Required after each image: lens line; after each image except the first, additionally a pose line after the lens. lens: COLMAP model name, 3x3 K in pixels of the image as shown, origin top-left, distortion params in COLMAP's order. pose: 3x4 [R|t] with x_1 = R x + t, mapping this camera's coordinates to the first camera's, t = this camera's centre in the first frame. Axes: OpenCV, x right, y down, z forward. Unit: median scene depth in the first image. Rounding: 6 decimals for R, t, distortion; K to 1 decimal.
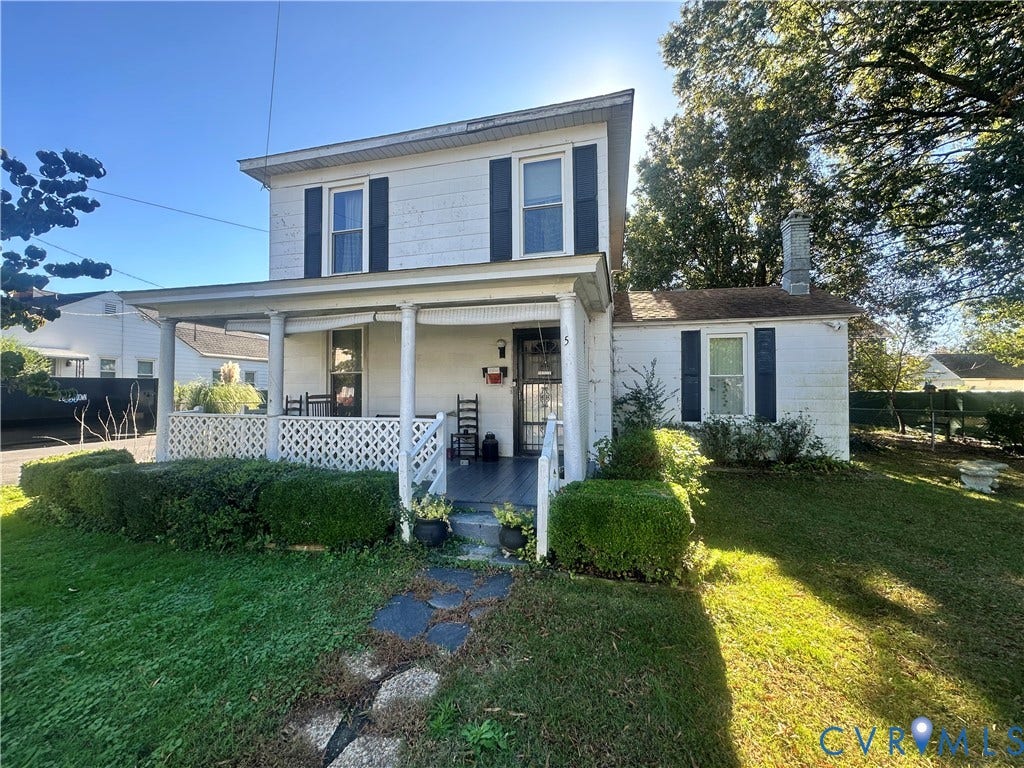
lens RADIAL K [[407.2, 0, 511.3], [0, 407.2, 382.6], [0, 0, 1]] dist [-0.000702, 0.000238]
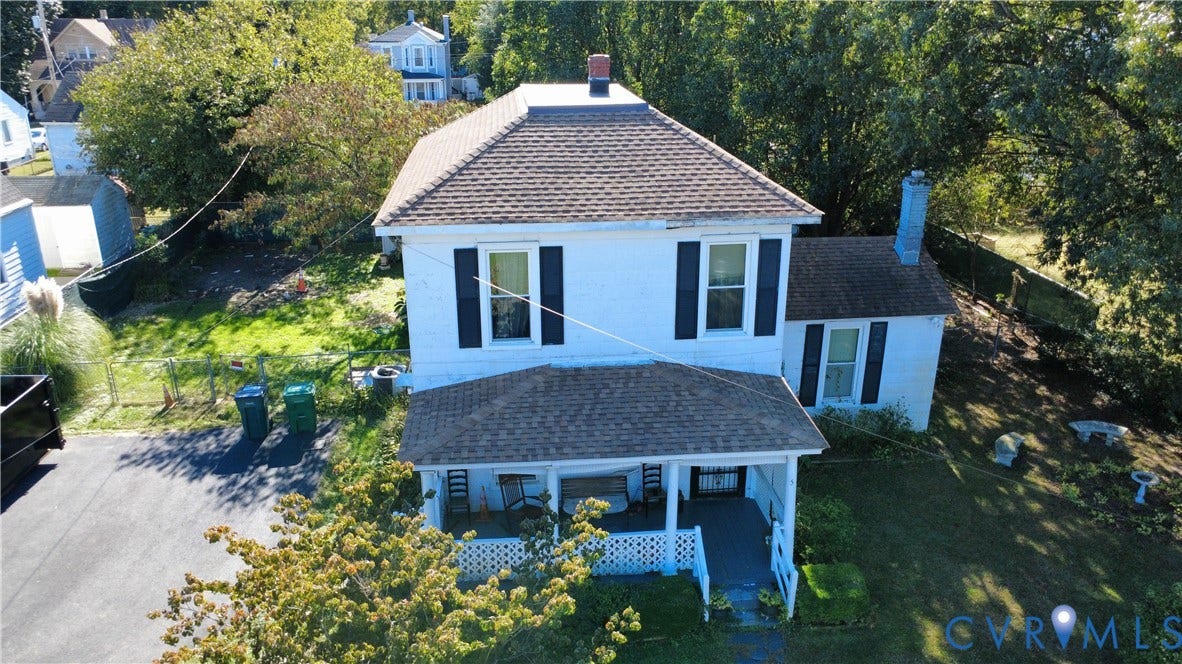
lens RADIAL K [[860.5, 0, 590.7], [0, 860.5, 330.4], [0, 0, 1]] dist [0.013757, -0.007156]
pose [[0.939125, -0.121826, 0.321251, -0.813863], [-0.011460, 0.923397, 0.383674, -0.984621], [-0.343384, -0.363999, 0.865790, -0.692325]]
